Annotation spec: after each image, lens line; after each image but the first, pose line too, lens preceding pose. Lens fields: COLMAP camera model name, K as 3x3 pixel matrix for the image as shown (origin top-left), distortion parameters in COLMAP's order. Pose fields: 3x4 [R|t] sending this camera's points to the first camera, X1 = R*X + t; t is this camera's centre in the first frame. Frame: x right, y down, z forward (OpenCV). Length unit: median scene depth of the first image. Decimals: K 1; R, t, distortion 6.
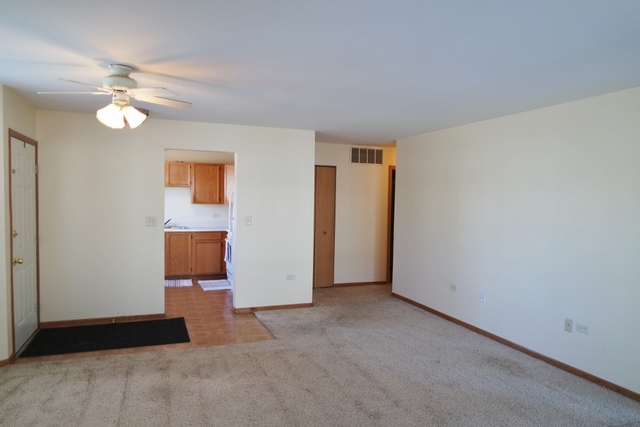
lens RADIAL K [[444.4, 0, 317.4], [0, 444.4, 215.4], [0, 0, 1]] dist [-0.009314, 0.008339]
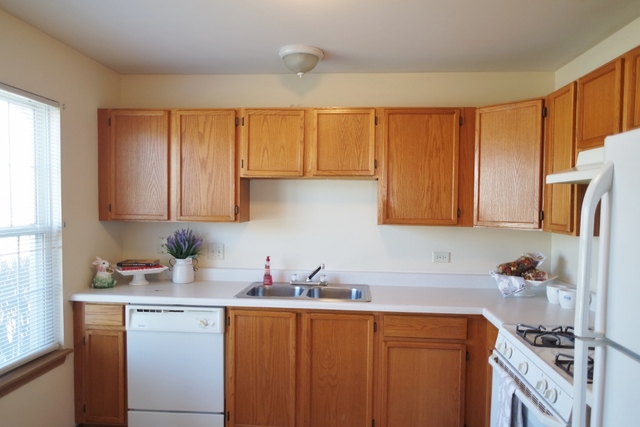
lens RADIAL K [[444.4, 0, 317.8], [0, 444.4, 213.6], [0, 0, 1]] dist [-0.009314, 0.008339]
pose [[0.907342, 0.009566, -0.420284, -0.178891], [-0.017697, 0.999724, -0.015451, -0.028712], [0.420021, 0.021457, 0.907261, 0.661735]]
